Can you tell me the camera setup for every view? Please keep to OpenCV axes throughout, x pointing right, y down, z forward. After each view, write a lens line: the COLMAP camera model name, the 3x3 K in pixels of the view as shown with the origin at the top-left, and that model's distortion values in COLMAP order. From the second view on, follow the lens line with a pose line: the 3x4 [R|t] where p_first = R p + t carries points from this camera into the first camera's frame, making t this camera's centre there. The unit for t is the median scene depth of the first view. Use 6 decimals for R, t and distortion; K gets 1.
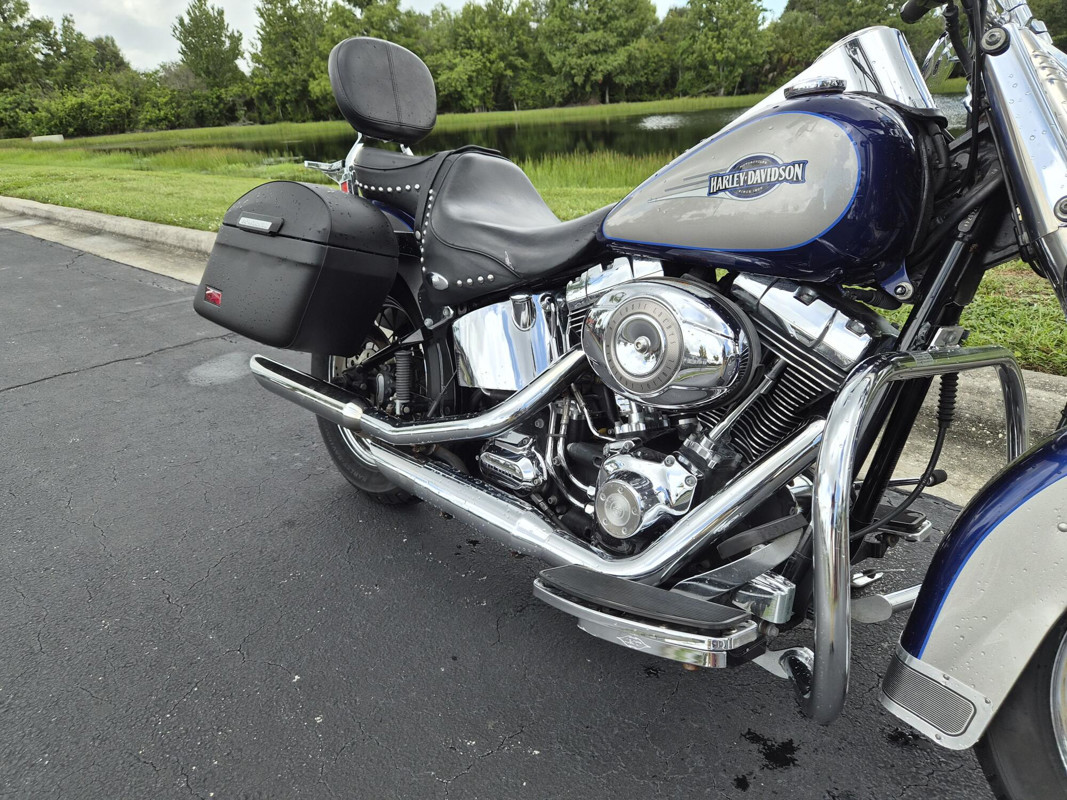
lens RADIAL K [[718.5, 0, 540.9], [0, 718.5, 400.6], [0, 0, 1]] dist [0.051320, -0.042698]
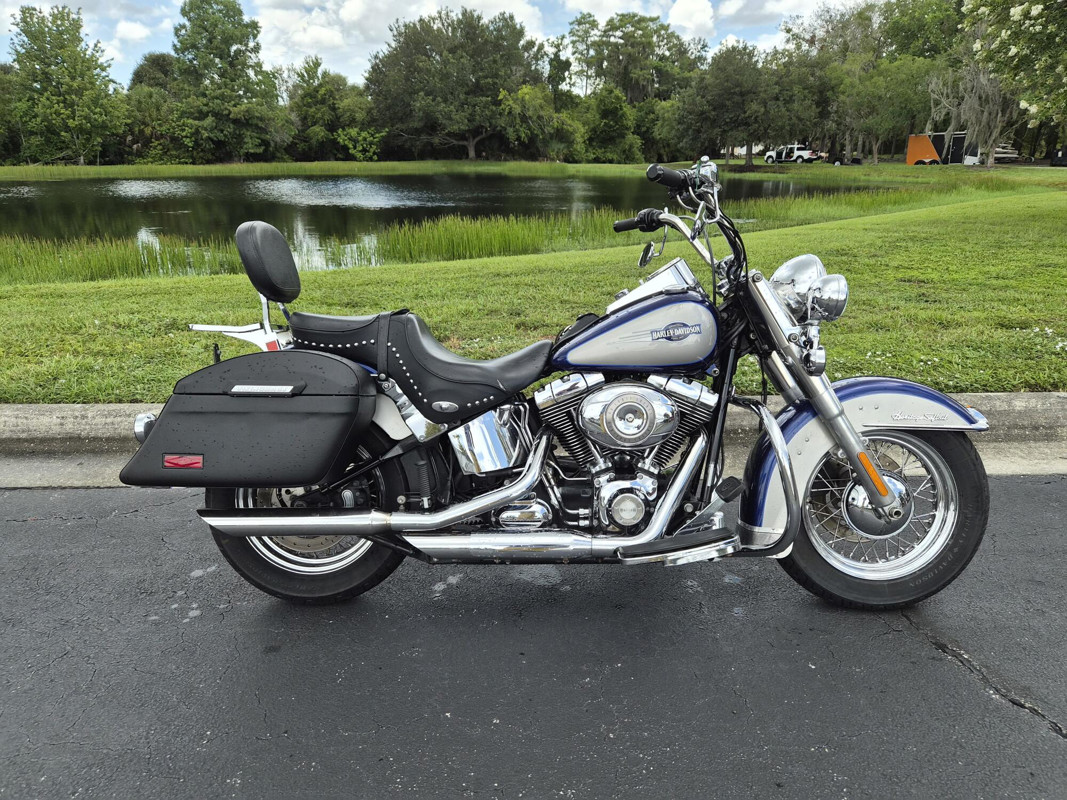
lens RADIAL K [[718.5, 0, 535.3], [0, 718.5, 397.2], [0, 0, 1]] dist [0.051320, -0.042698]
pose [[0.706982, -0.172389, 0.685900, -0.481671], [0.233571, 0.972333, 0.003628, -0.071472], [-0.667548, 0.157641, 0.727687, -0.080880]]
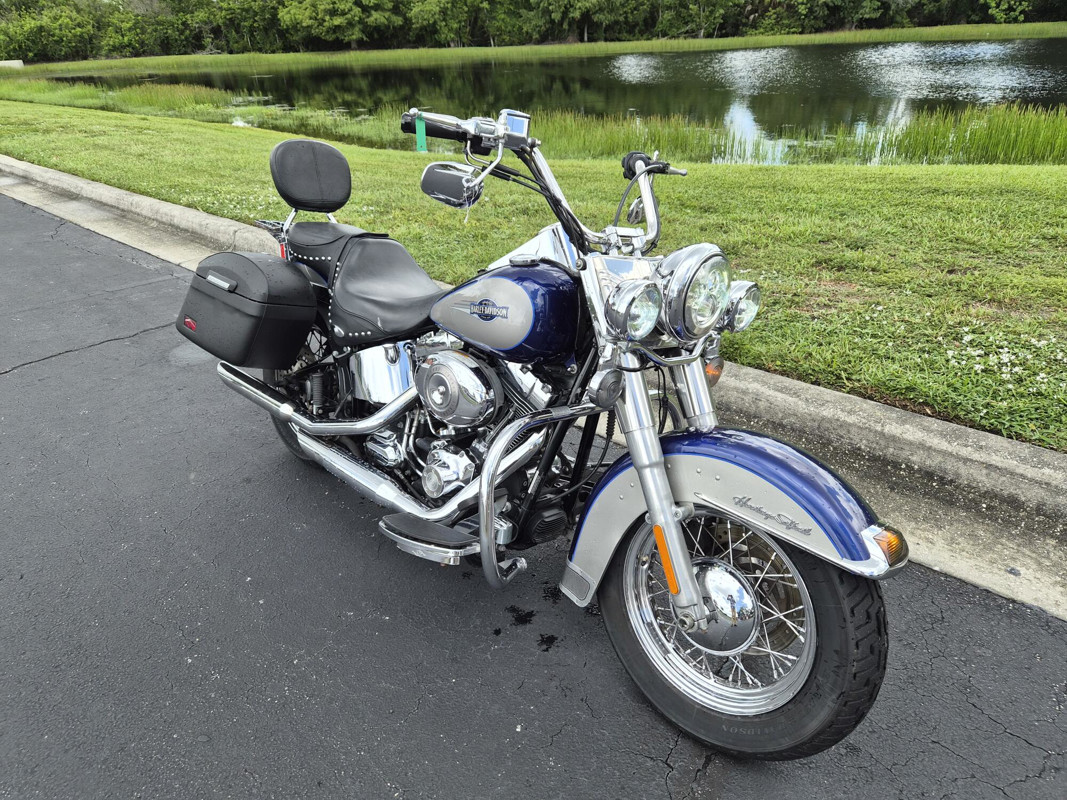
lens RADIAL K [[718.5, 0, 537.8], [0, 718.5, 399.2], [0, 0, 1]] dist [0.051320, -0.042698]
pose [[0.999512, 0.014679, 0.027568, 0.119194], [-0.016813, 0.996743, 0.078867, -0.072220], [-0.026320, -0.079292, 0.996504, -0.277051]]
